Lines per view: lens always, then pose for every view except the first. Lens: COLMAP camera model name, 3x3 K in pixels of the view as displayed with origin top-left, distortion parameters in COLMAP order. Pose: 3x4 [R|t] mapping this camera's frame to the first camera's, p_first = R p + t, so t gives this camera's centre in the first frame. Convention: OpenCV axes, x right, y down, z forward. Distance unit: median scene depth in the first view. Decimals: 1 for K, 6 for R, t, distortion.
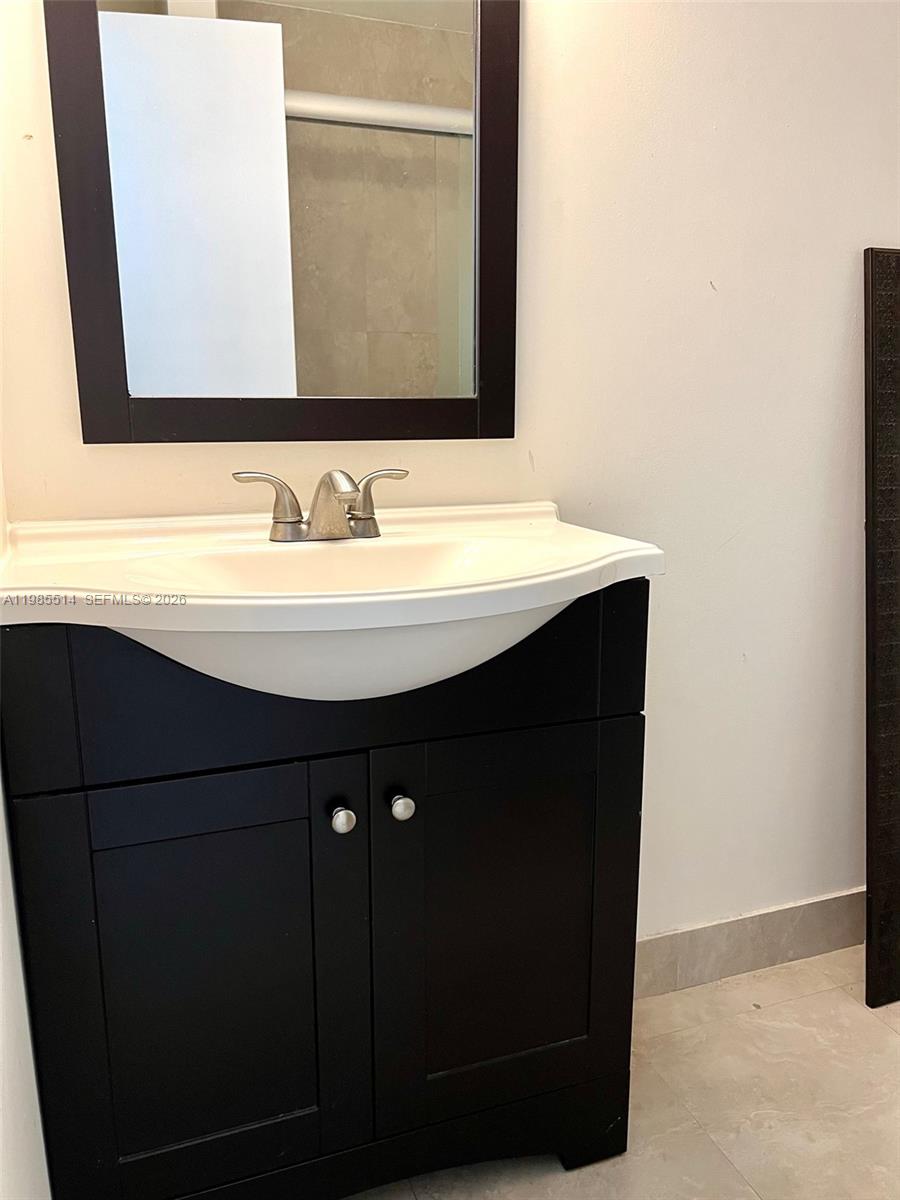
lens RADIAL K [[903.2, 0, 450.0], [0, 903.2, 600.0], [0, 0, 1]] dist [0.074688, -0.102798]
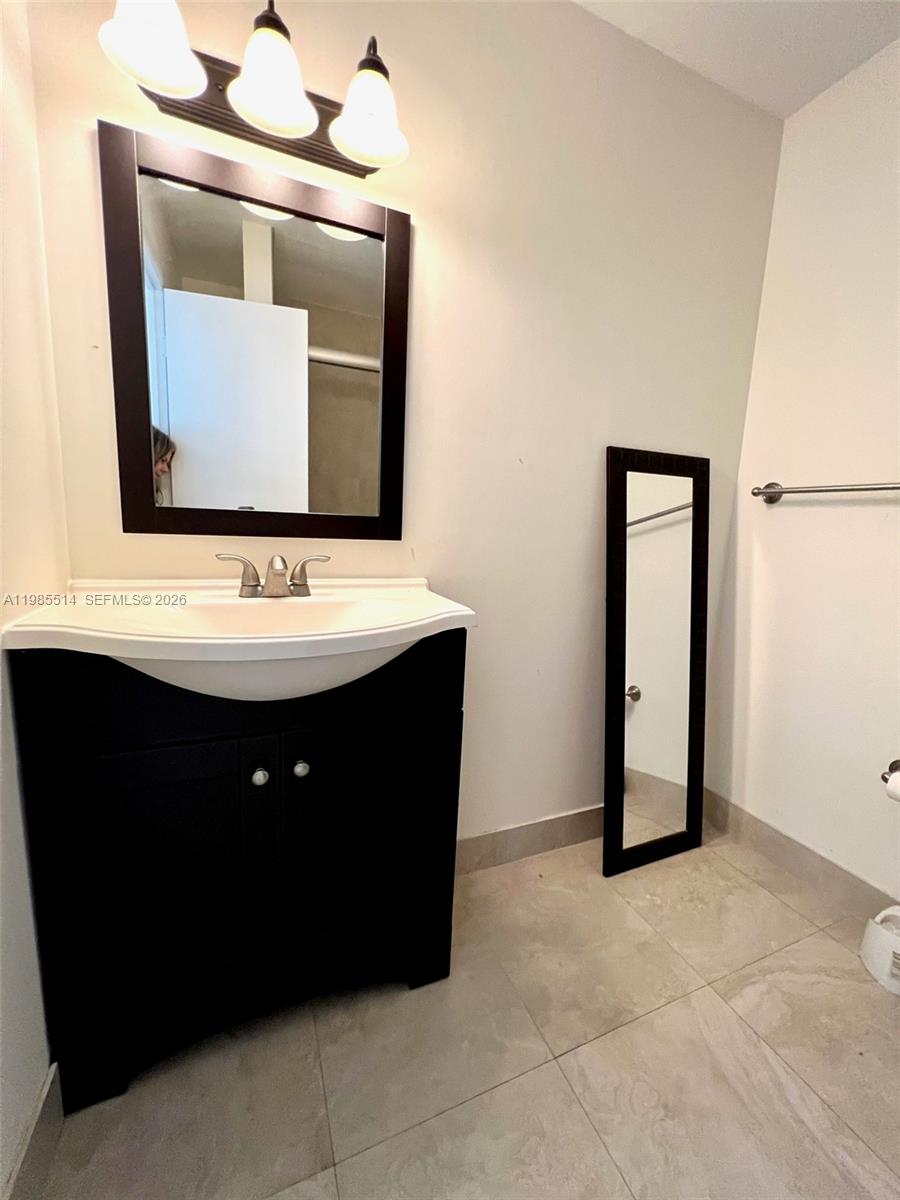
lens RADIAL K [[486.3, 0, 453.6], [0, 486.3, 595.8], [0, 0, 1]] dist [0.000427, -0.000005]
pose [[0.996658, 0.038857, 0.071850, 0.112223], [-0.034390, 0.997458, -0.062407, -0.022712], [-0.074093, 0.059727, 0.995461, 0.092584]]
